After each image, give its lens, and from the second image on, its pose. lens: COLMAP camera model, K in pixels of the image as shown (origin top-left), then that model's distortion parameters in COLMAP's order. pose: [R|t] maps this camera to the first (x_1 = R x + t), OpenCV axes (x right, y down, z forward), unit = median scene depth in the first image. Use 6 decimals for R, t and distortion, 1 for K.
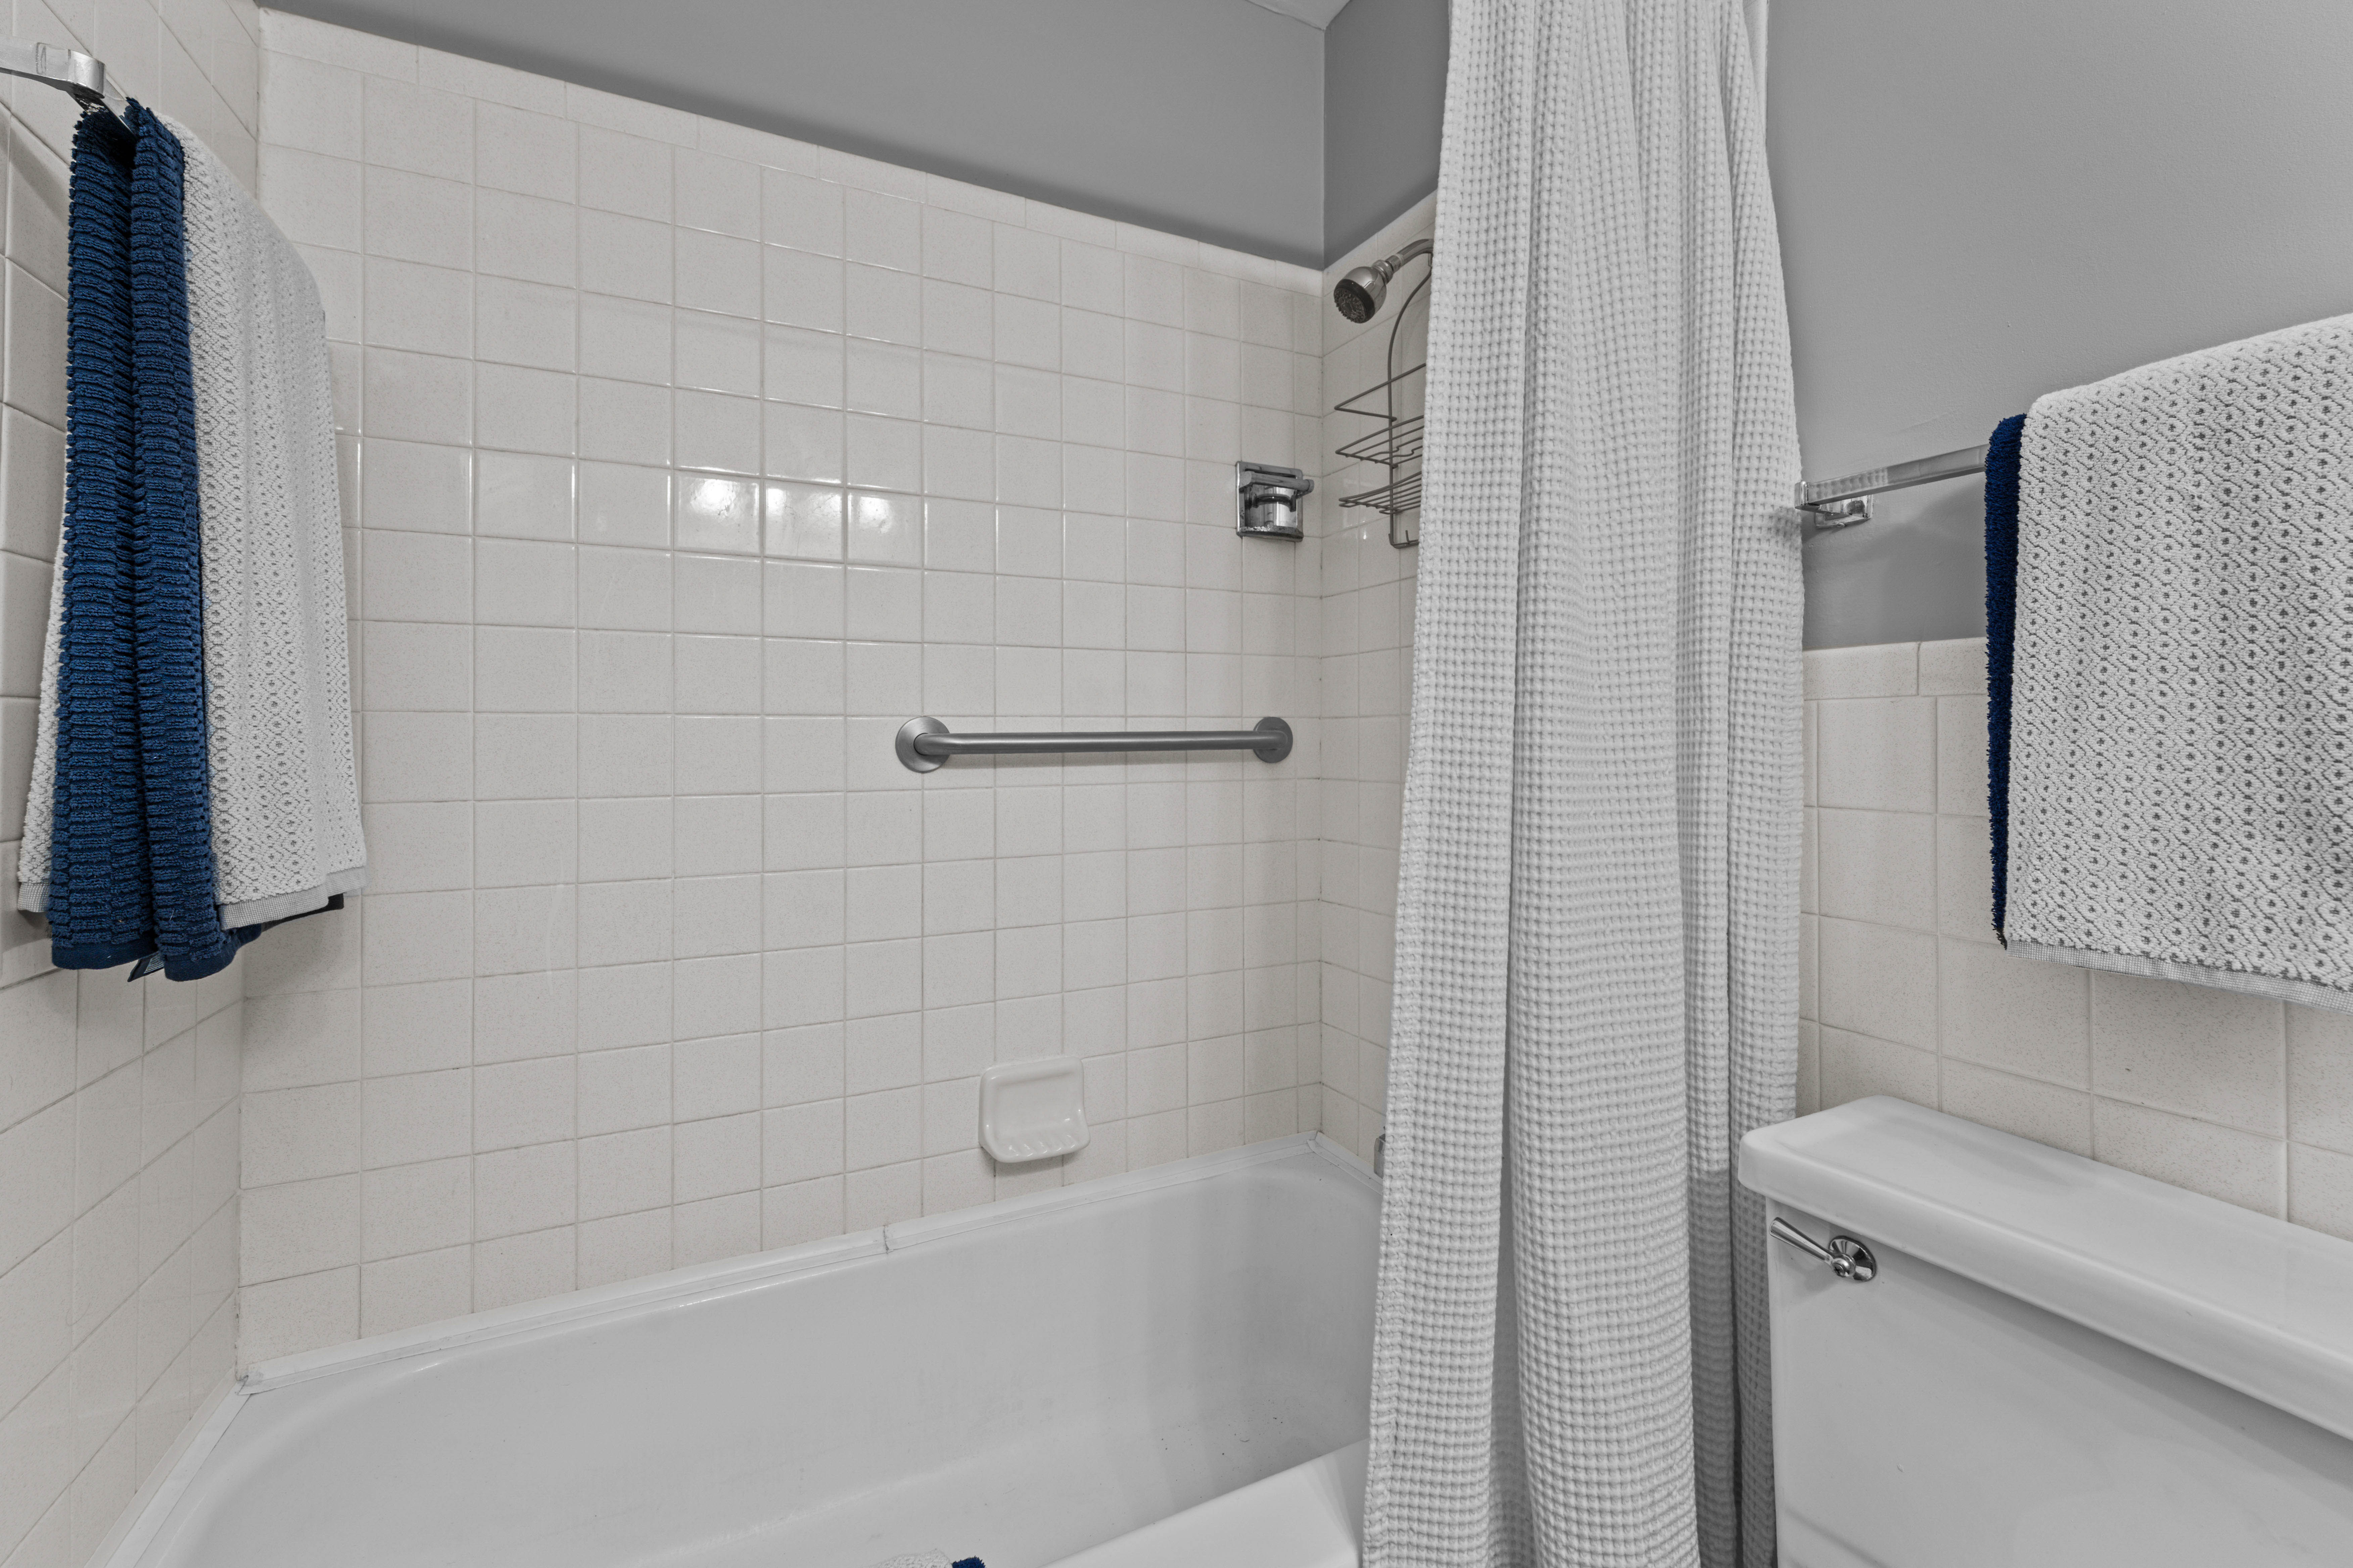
lens RADIAL K [[960.9, 0, 1178.9], [0, 960.9, 725.9], [0, 0, 1]] dist [-0.012197, -0.000016]
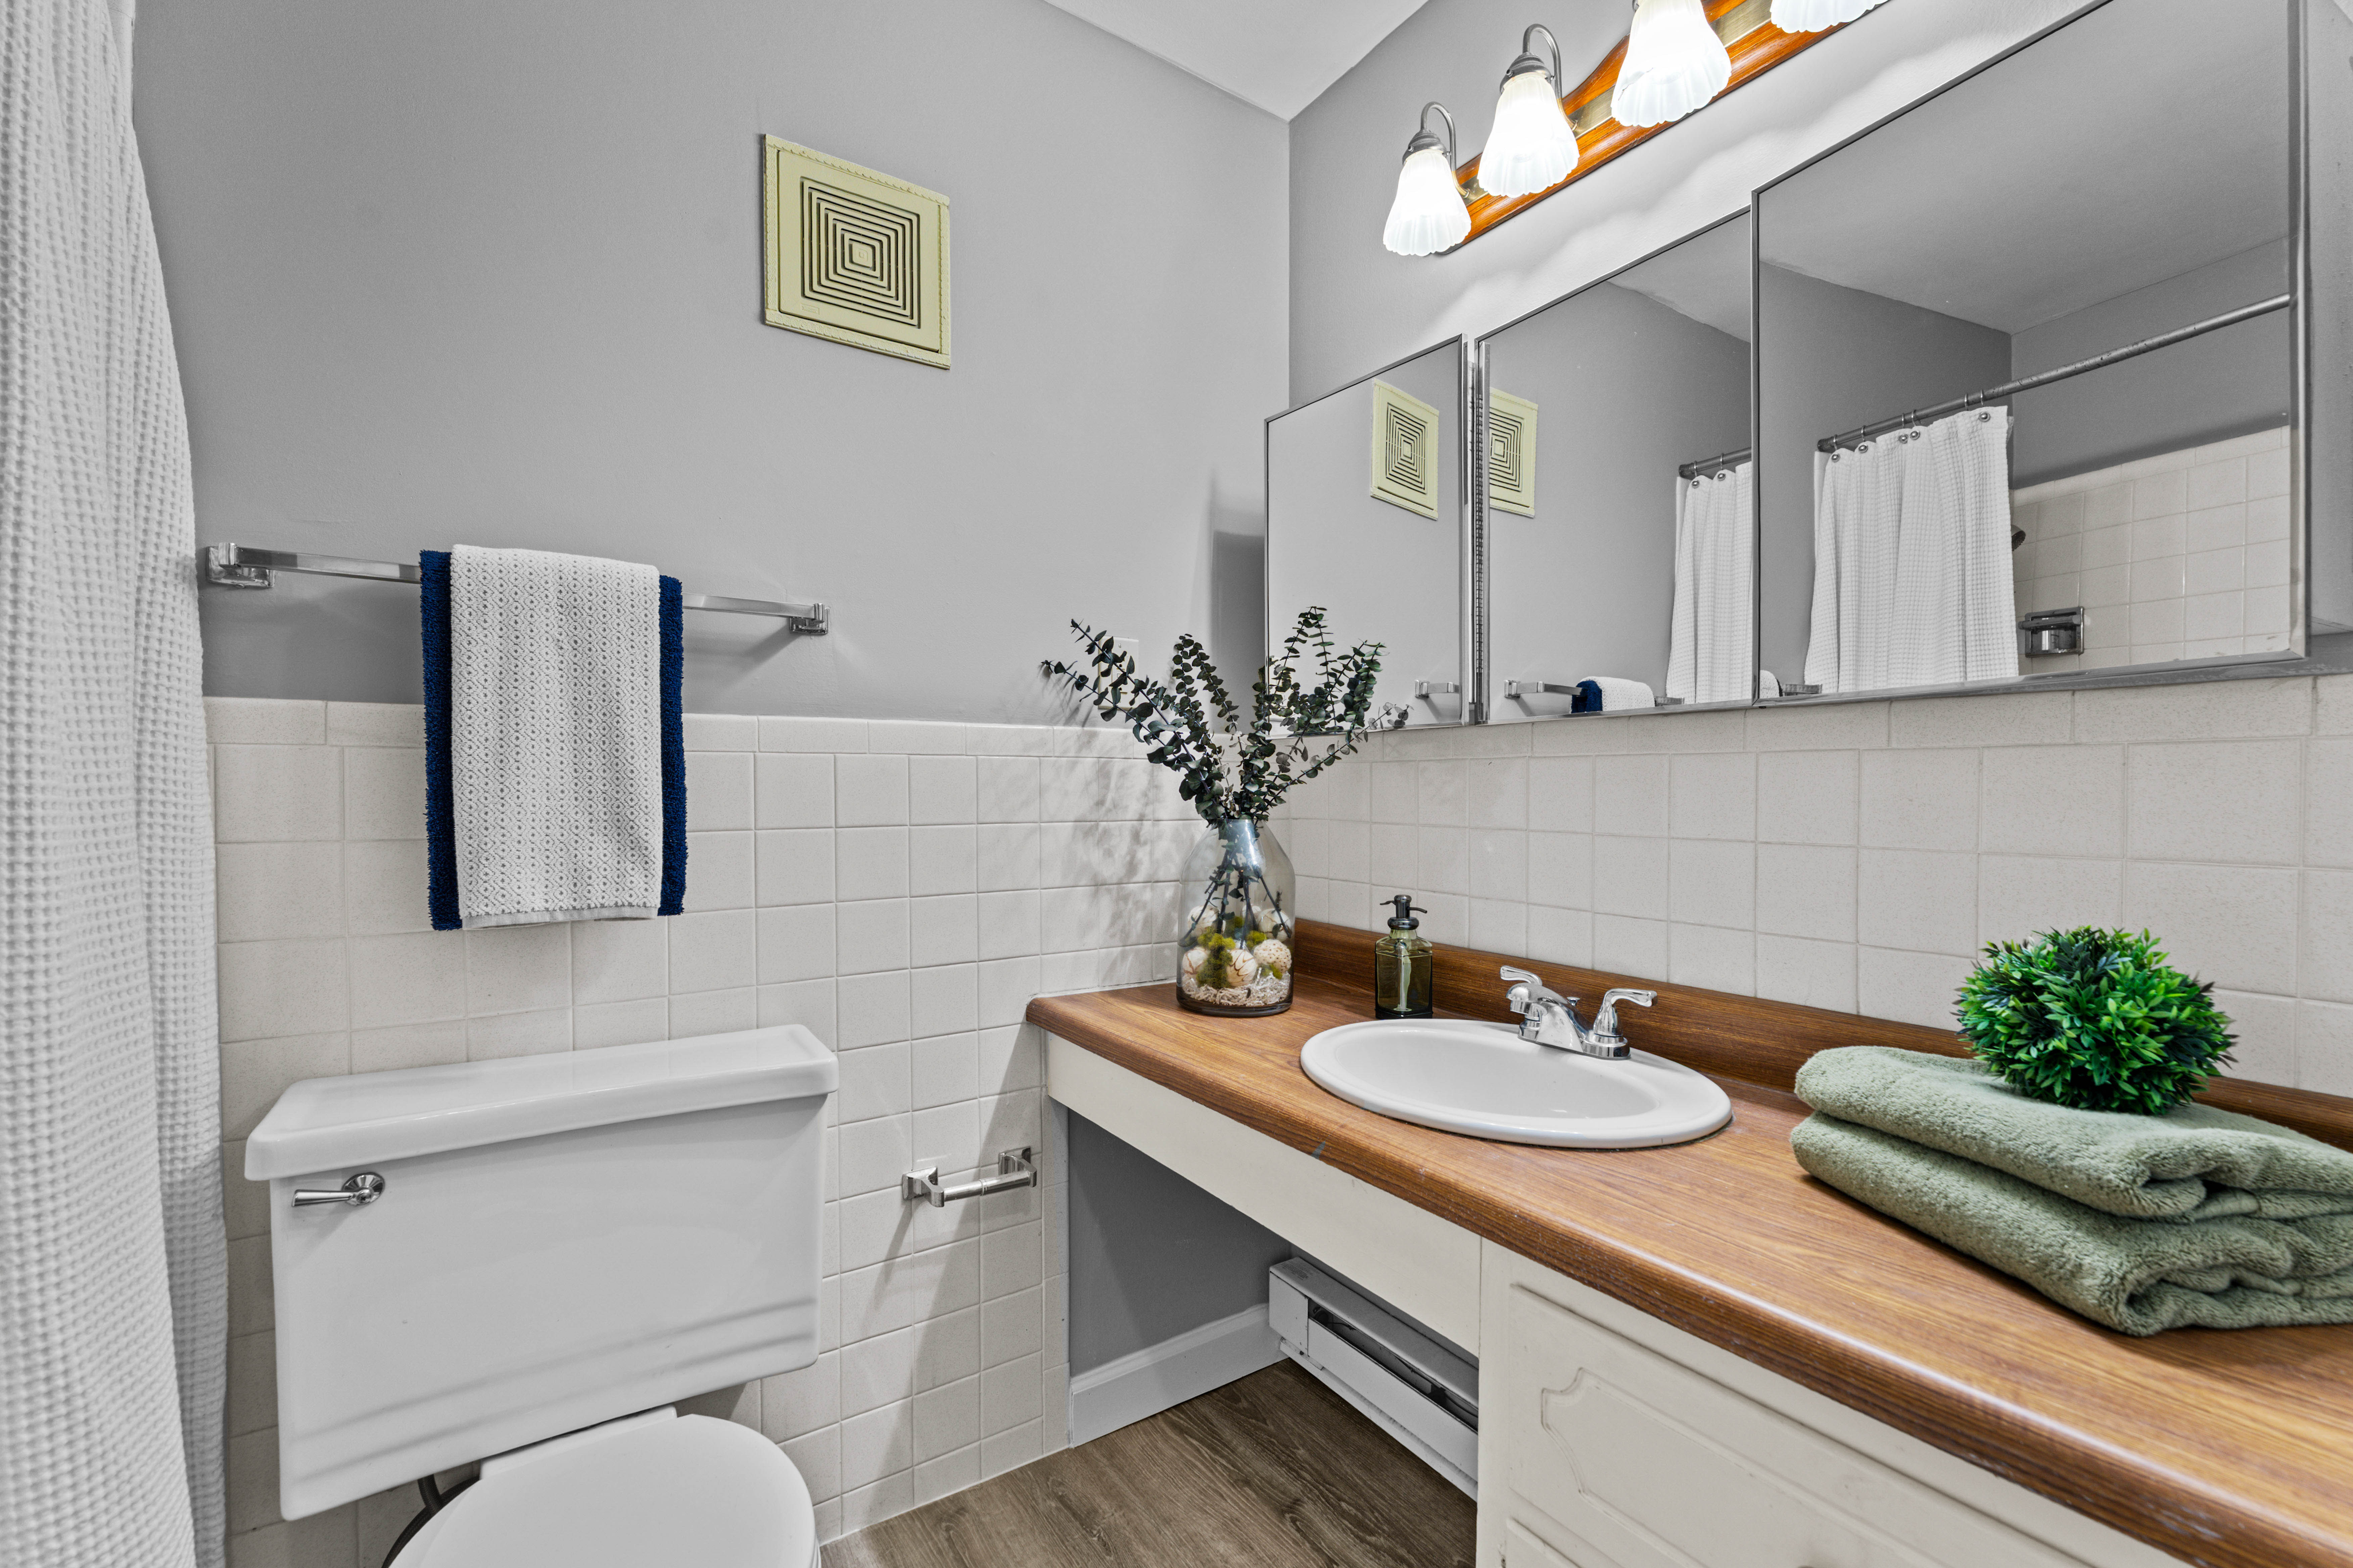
lens RADIAL K [[951.5, 0, 1180.2], [0, 951.5, 769.7], [0, 0, 1]] dist [-0.001518, -0.000129]
pose [[-0.117263, 0.013129, 0.993014, -0.652280], [-0.017831, 0.999724, -0.015323, -0.001194], [-0.992941, -0.019504, -0.116997, 0.068157]]
